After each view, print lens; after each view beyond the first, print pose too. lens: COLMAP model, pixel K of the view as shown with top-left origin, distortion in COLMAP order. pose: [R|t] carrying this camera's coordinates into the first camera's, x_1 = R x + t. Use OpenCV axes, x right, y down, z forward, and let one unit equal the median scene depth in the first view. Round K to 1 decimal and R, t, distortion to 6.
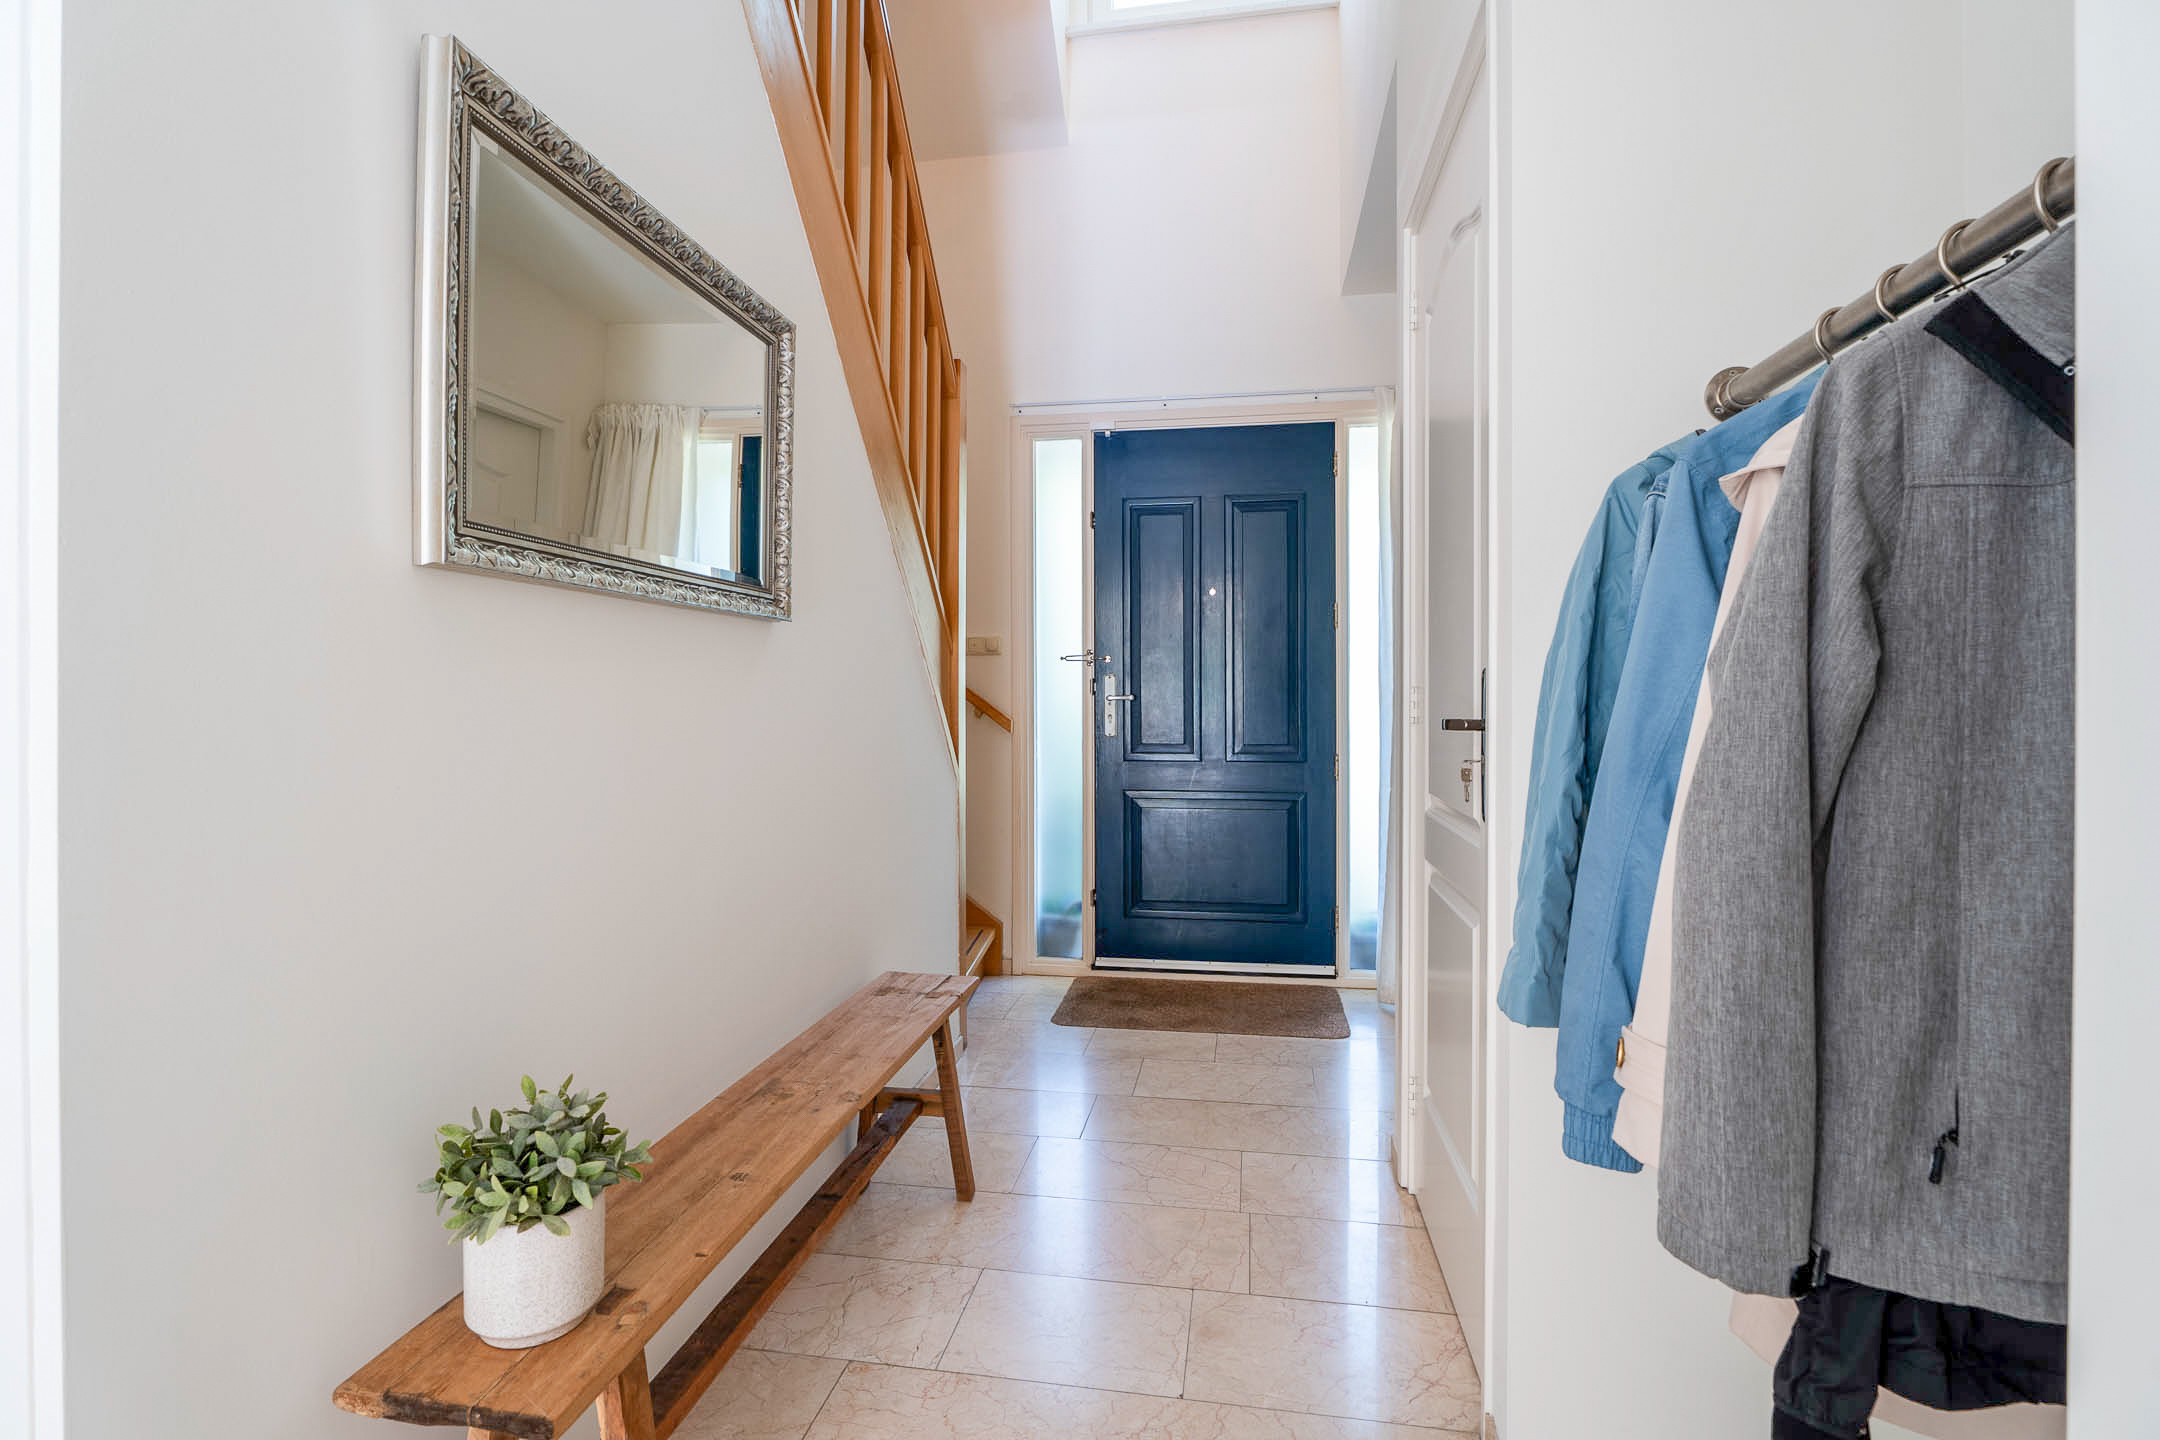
lens RADIAL K [[1037.7, 0, 1074.4], [0, 1037.7, 711.5], [0, 0, 1]] dist [-0.014212, -0.000578]
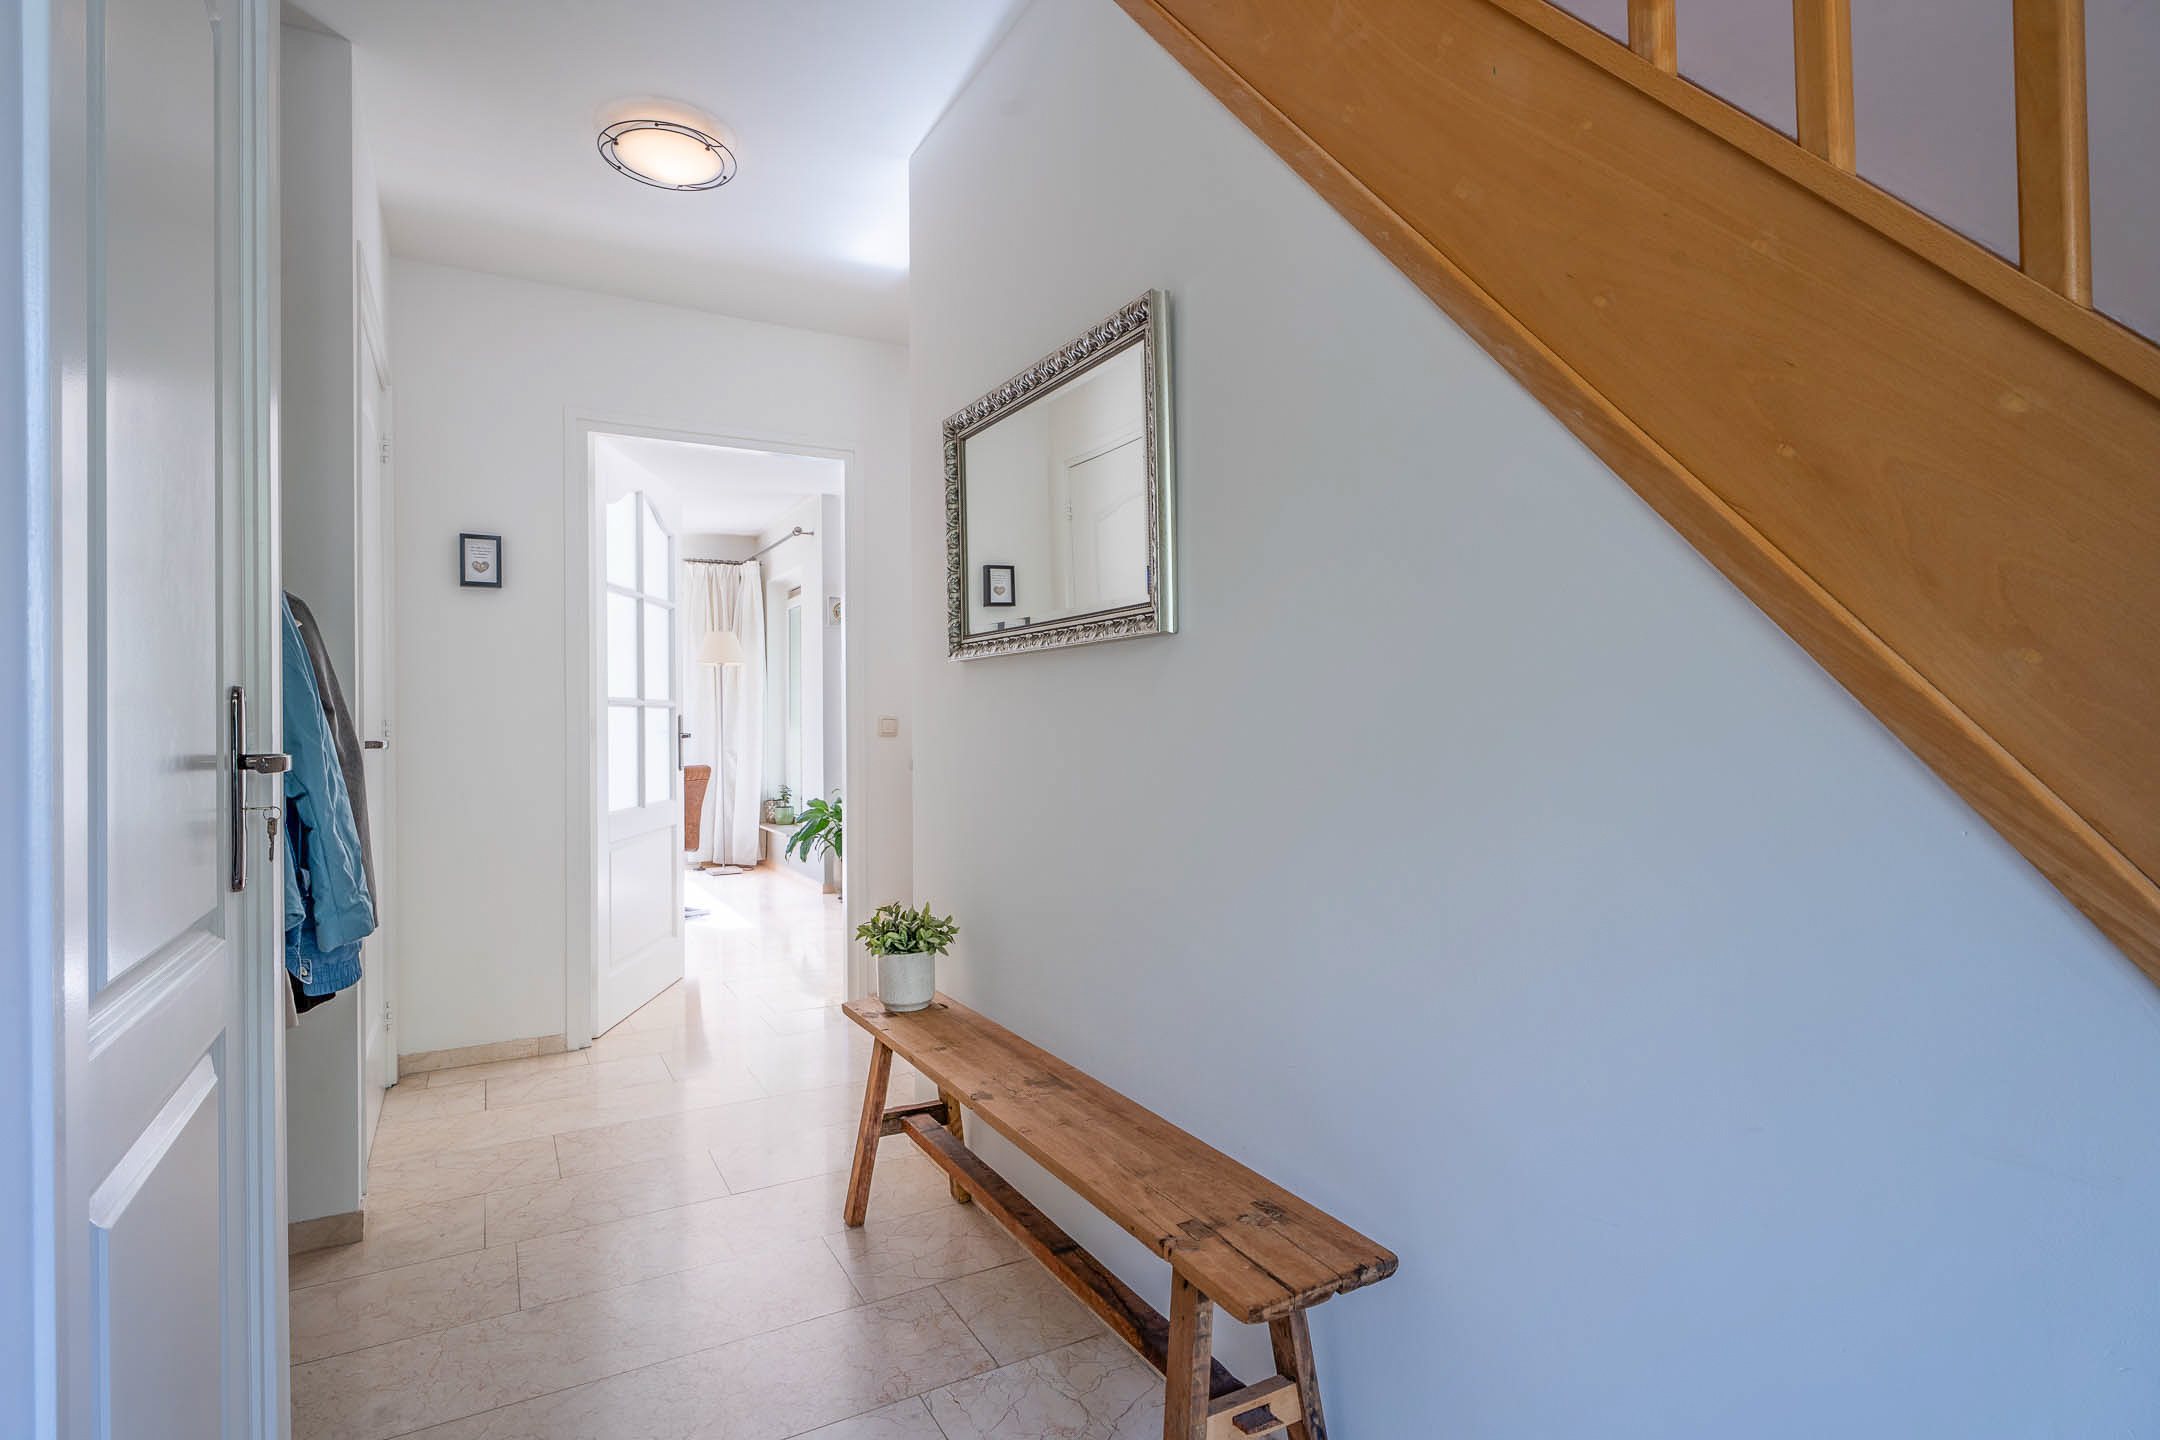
lens RADIAL K [[1037.7, 0, 1077.9], [0, 1037.7, 722.4], [0, 0, 1]] dist [-0.014212, -0.000578]
pose [[-0.778568, -0.003452, -0.627551, 0.365965], [-0.003977, 0.999992, -0.000566, -0.013463], [0.627548, 0.002055, -0.778575, 1.826001]]
